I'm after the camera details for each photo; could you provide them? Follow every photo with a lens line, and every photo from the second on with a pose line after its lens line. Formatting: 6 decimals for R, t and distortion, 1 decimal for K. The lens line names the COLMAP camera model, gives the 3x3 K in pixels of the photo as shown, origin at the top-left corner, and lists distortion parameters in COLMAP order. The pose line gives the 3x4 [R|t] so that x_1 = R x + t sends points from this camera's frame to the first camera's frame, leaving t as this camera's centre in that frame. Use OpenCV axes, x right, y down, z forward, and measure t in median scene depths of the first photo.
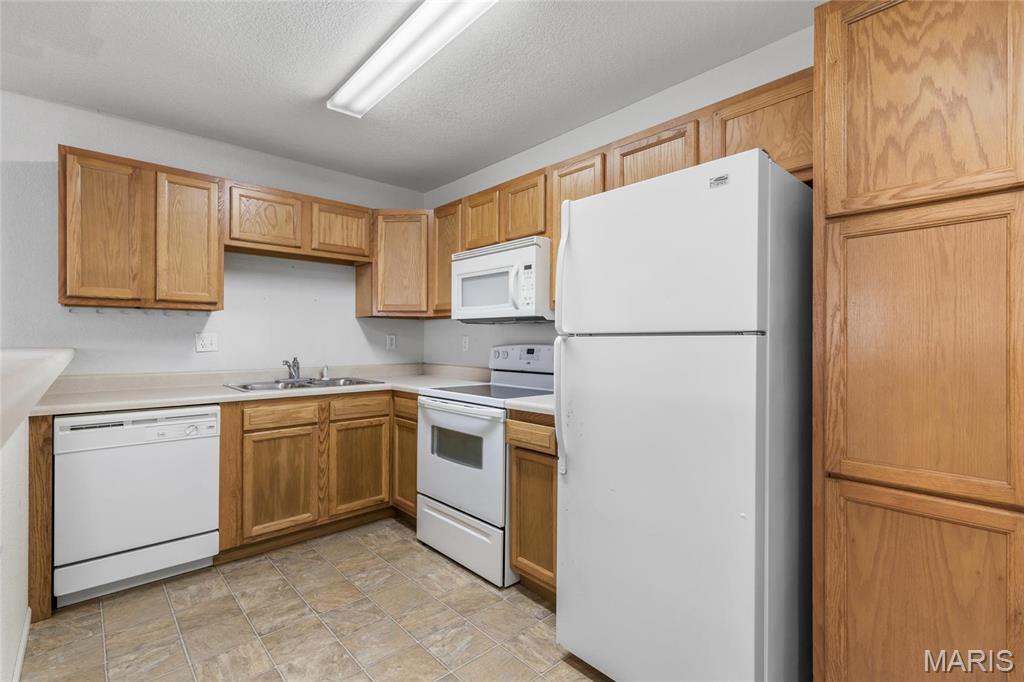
lens RADIAL K [[502.5, 0, 487.1], [0, 502.5, 334.3], [0, 0, 1]] dist [0.081304, -0.000490]
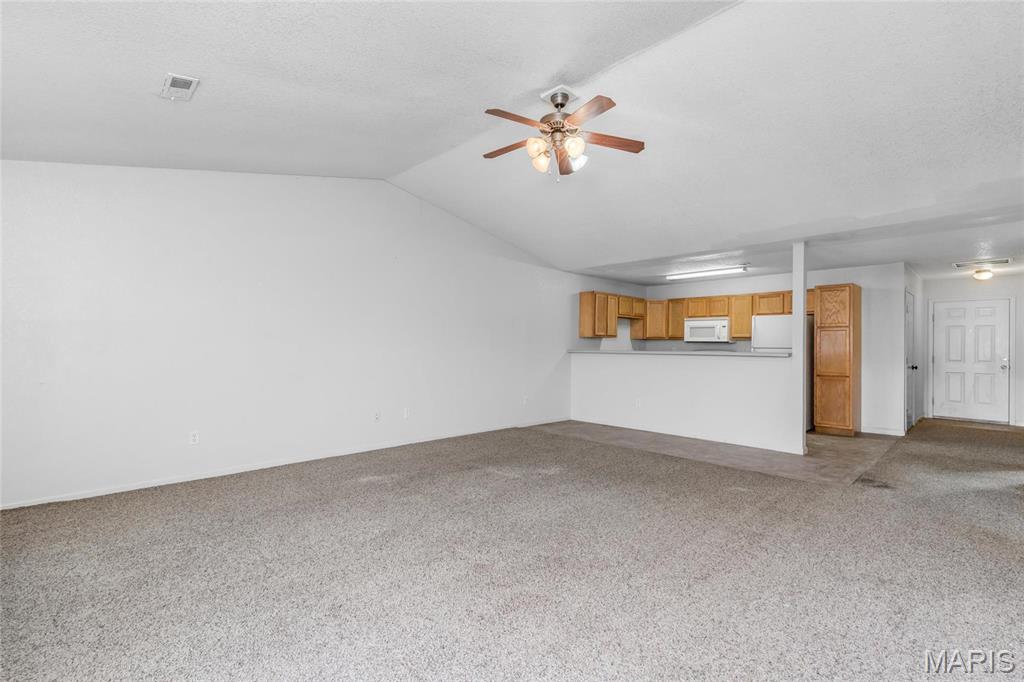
lens RADIAL K [[475.0, 0, 507.3], [0, 475.0, 339.2], [0, 0, 1]] dist [0.021228, 0.000084]
pose [[0.995580, 0.010105, 0.093369, -1.485760], [-0.009856, 0.999947, -0.003123, -0.026517], [-0.093395, 0.002189, 0.995627, -1.794320]]
